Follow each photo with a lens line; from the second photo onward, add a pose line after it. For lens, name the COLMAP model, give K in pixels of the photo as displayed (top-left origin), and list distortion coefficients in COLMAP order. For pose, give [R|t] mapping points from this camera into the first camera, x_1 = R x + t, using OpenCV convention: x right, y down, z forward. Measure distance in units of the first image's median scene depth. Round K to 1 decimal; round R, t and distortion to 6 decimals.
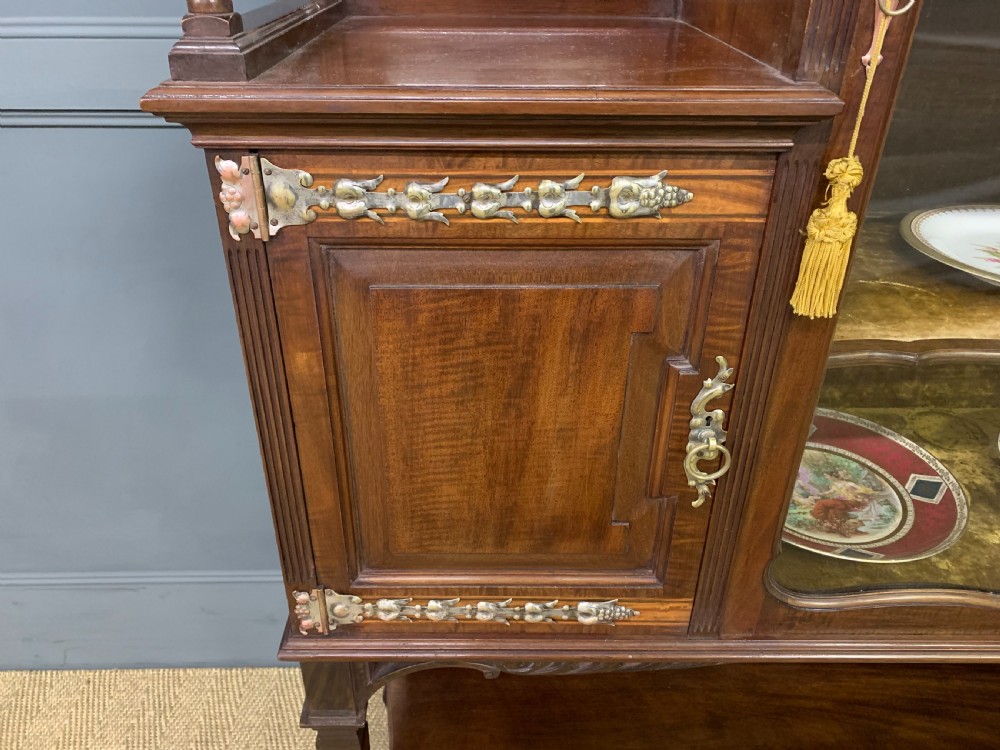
lens RADIAL K [[761.2, 0, 498.3], [0, 761.2, 381.2], [0, 0, 1]] dist [0.039017, -0.021479]
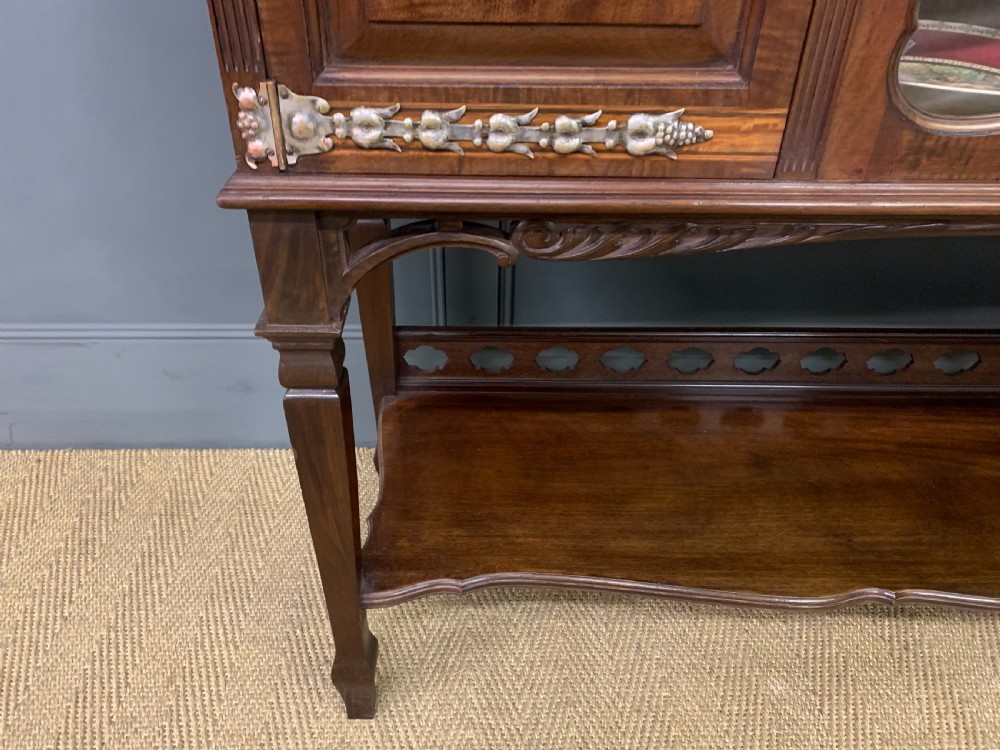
lens RADIAL K [[761.2, 0, 500.5], [0, 761.2, 371.6], [0, 0, 1]] dist [0.039017, -0.021479]
pose [[0.999972, 0.003147, 0.006749, -0.021867], [-0.003541, 0.998244, 0.059135, 0.492393], [-0.006551, -0.059157, 0.998227, 0.262397]]
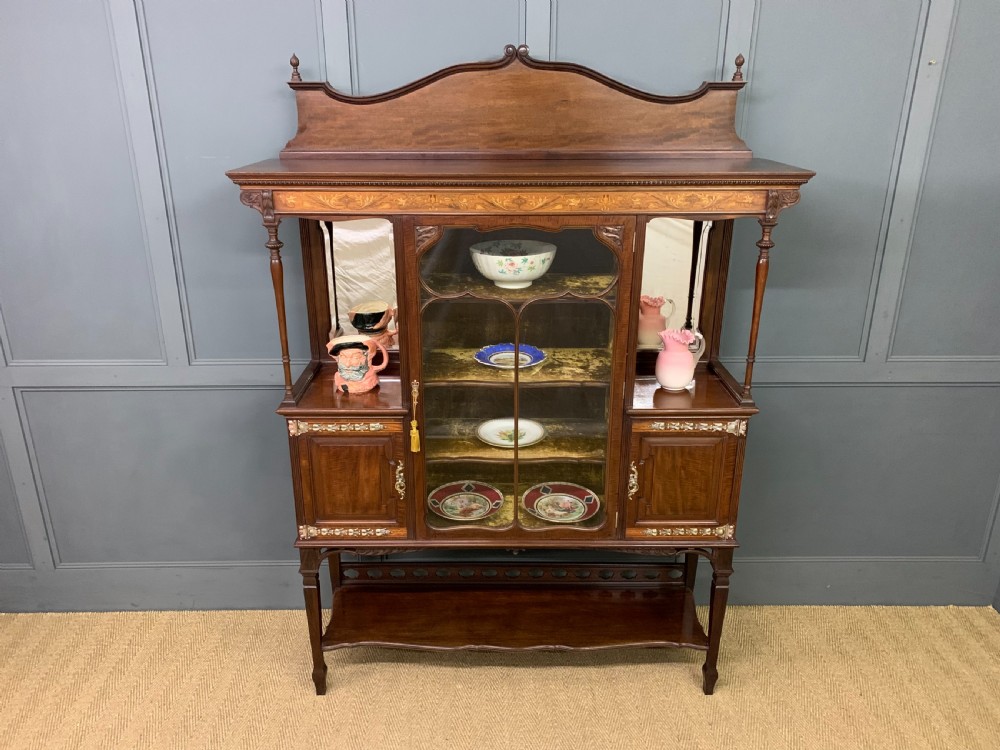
lens RADIAL K [[761.2, 0, 496.8], [0, 761.2, 368.4], [0, 0, 1]] dist [0.039017, -0.021479]
pose [[0.999952, -0.004889, -0.008482, 0.728809], [0.003221, 0.982437, -0.186567, 0.217571], [0.009245, 0.186531, 0.982406, -2.783578]]
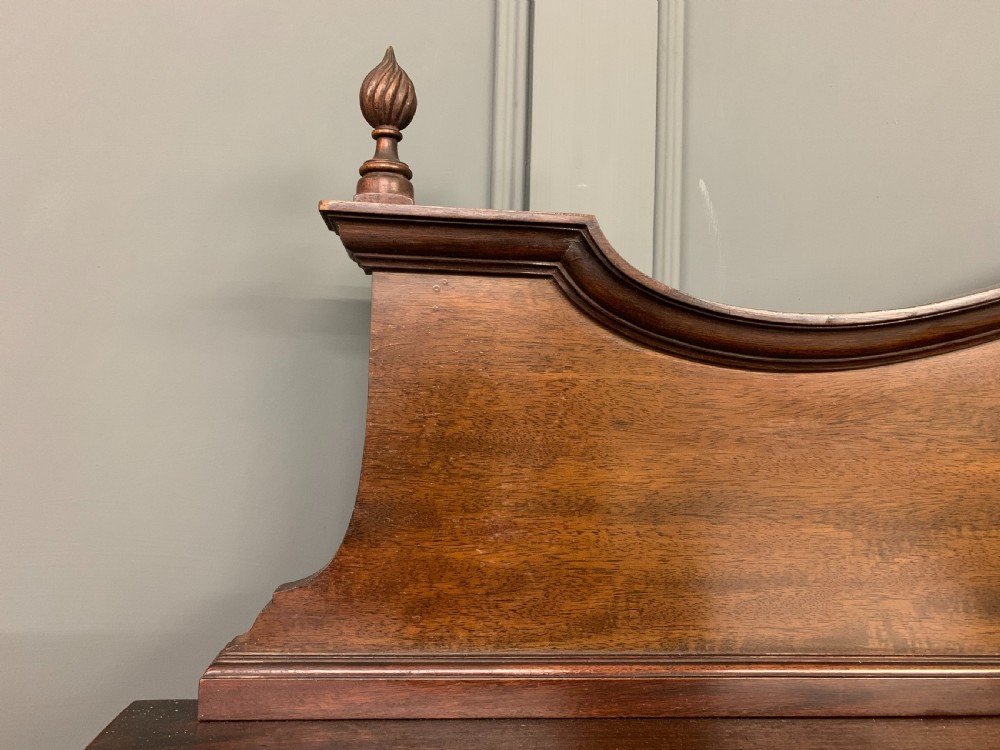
lens RADIAL K [[761.2, 0, 500.6], [0, 761.2, 380.4], [0, 0, 1]] dist [0.039017, -0.021479]
pose [[0.994368, 0.041234, 0.097634, -0.195965], [0.017923, 0.842520, -0.538366, -1.373228], [-0.104458, 0.537084, 0.837036, 0.075269]]
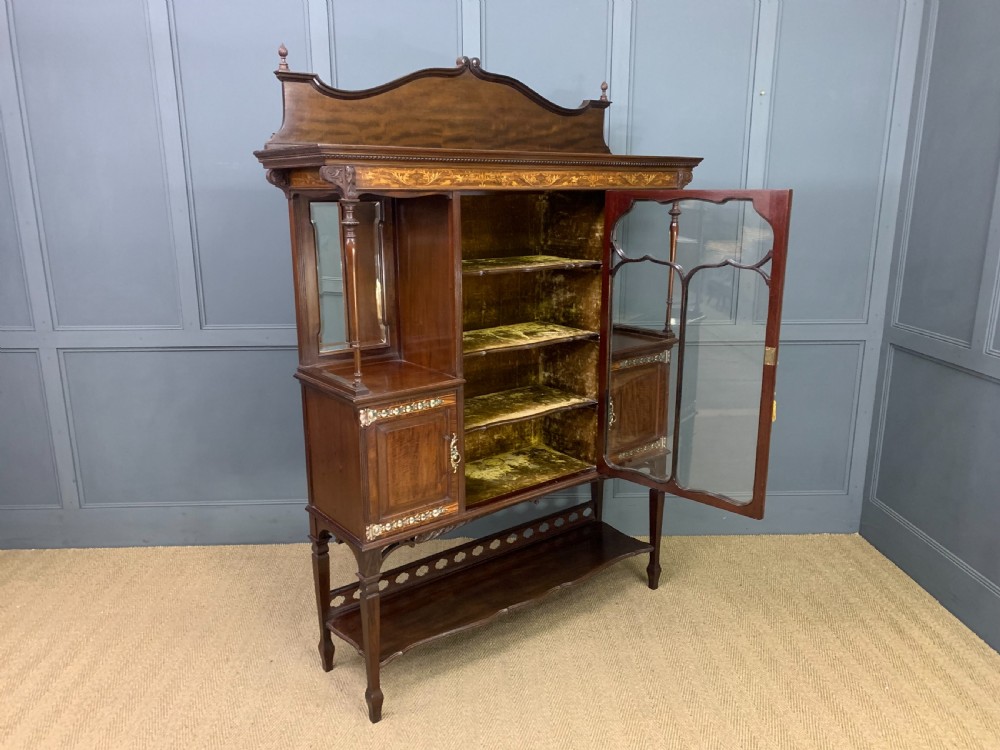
lens RADIAL K [[761.2, 0, 496.6], [0, 761.2, 376.5], [0, 0, 1]] dist [0.039017, -0.021479]
pose [[0.792374, -0.155115, 0.589986, -1.741903], [0.320280, 0.928898, -0.185928, 0.473119], [-0.519196, 0.336285, 0.785715, -2.297636]]
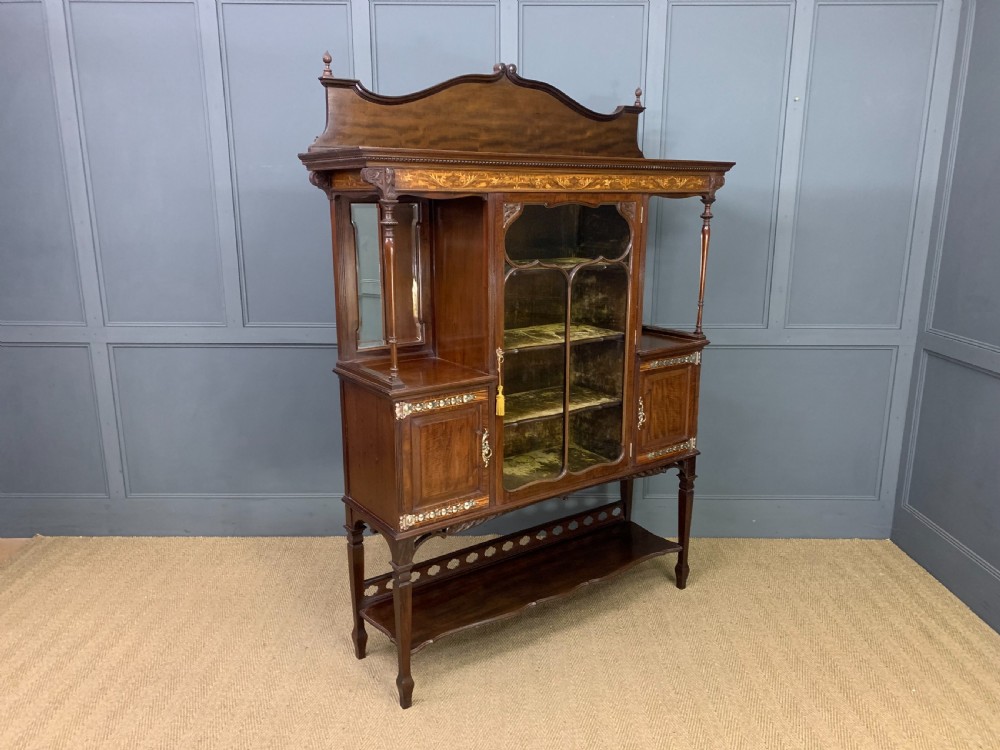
lens RADIAL K [[761.2, 0, 503.9], [0, 761.2, 377.7], [0, 0, 1]] dist [0.039017, -0.021479]
pose [[0.814943, -0.139875, 0.562408, -1.796694], [0.300098, 0.932049, -0.203042, 0.538915], [-0.495792, 0.334245, 0.801543, -2.369832]]
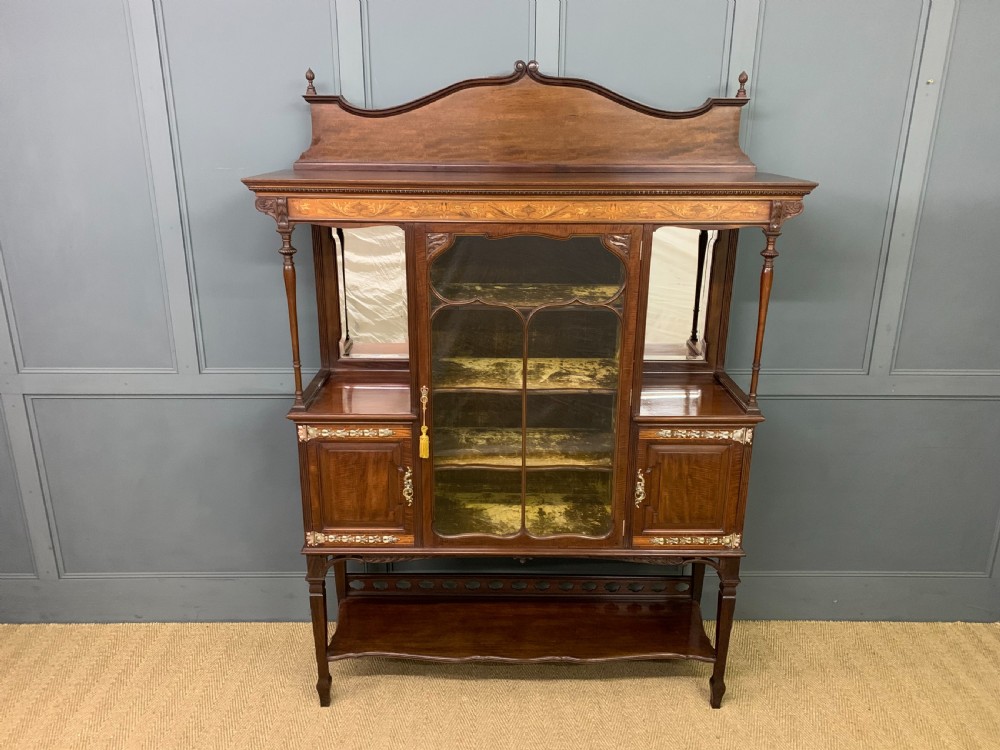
lens RADIAL K [[761.2, 0, 503.2], [0, 761.2, 365.6], [0, 0, 1]] dist [0.039017, -0.021479]
pose [[0.999984, 0.001125, -0.005561, 0.709373], [-0.002354, 0.974068, -0.226245, 0.321399], [0.005162, 0.226254, 0.974055, -2.801319]]
